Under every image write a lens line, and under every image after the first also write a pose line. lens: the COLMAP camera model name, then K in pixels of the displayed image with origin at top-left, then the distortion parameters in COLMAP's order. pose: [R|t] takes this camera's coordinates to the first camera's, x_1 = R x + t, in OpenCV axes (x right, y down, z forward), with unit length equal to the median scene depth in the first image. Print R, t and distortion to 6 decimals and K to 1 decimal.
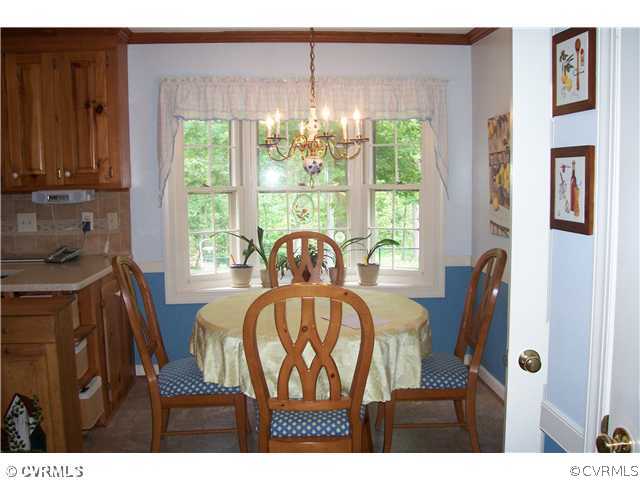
lens RADIAL K [[652.0, 0, 320.0], [0, 652.0, 240.0], [0, 0, 1]] dist [-0.206486, 0.253324]
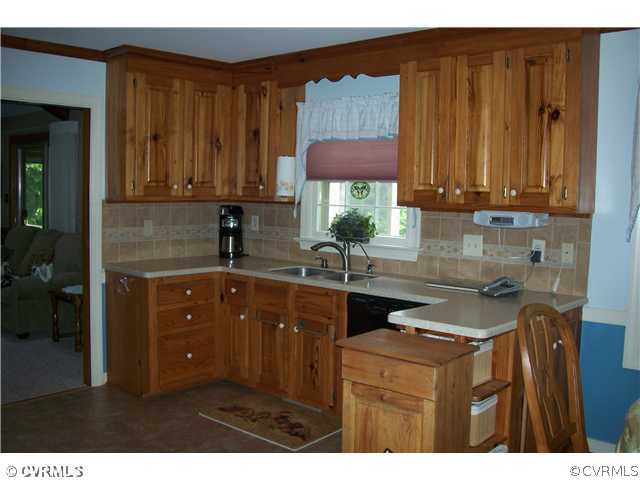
lens RADIAL K [[652.0, 0, 320.0], [0, 652.0, 240.0], [0, 0, 1]] dist [-0.206486, 0.253324]
pose [[0.697274, 0.080886, -0.712227, 0.031444], [-0.101602, 0.994733, 0.013501, -0.027458], [0.709568, 0.062950, 0.701820, 0.228128]]
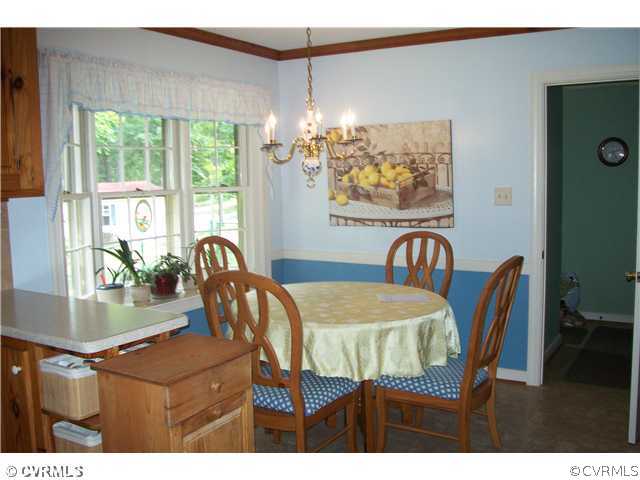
lens RADIAL K [[652.0, 0, 320.0], [0, 652.0, 240.0], [0, 0, 1]] dist [-0.206486, 0.253324]
pose [[0.566458, -0.080020, 0.820197, -0.737009], [0.094054, 0.995049, 0.032121, -0.023944], [-0.818706, 0.058948, 0.571179, 0.337875]]
